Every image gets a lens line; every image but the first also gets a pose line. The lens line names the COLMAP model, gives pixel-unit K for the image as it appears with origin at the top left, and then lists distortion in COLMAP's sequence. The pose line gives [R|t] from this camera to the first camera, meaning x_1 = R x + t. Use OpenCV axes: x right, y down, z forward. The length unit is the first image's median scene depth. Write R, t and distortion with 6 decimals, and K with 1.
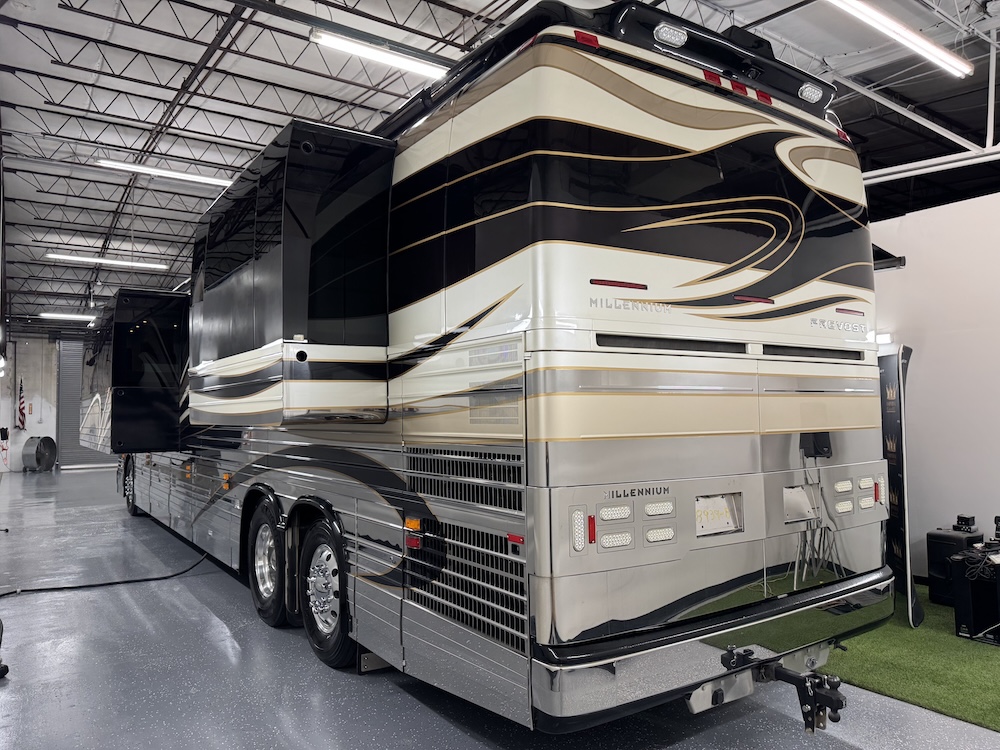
lens RADIAL K [[708.8, 0, 498.7], [0, 708.8, 378.2], [0, 0, 1]] dist [0.030483, -0.036150]
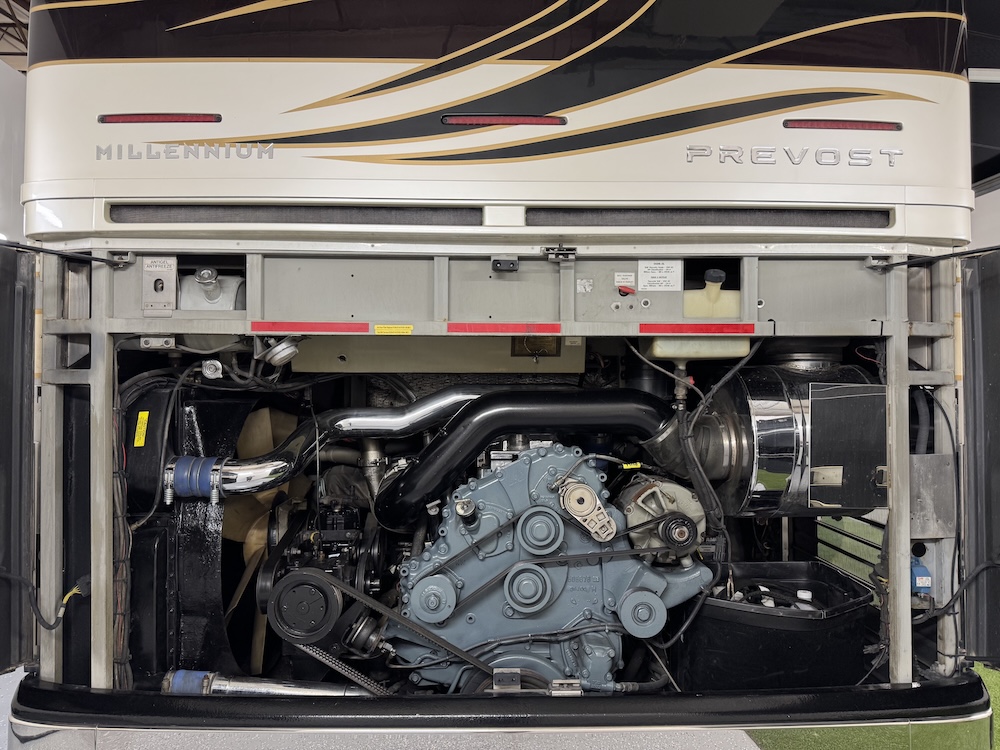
lens RADIAL K [[708.8, 0, 501.0], [0, 708.8, 370.9], [0, 0, 1]] dist [0.030483, -0.036150]
pose [[0.841862, 0.059735, -0.536376, 0.656252], [0.010635, 0.991827, 0.127149, 0.007487], [0.539587, -0.112747, 0.834346, 0.537155]]
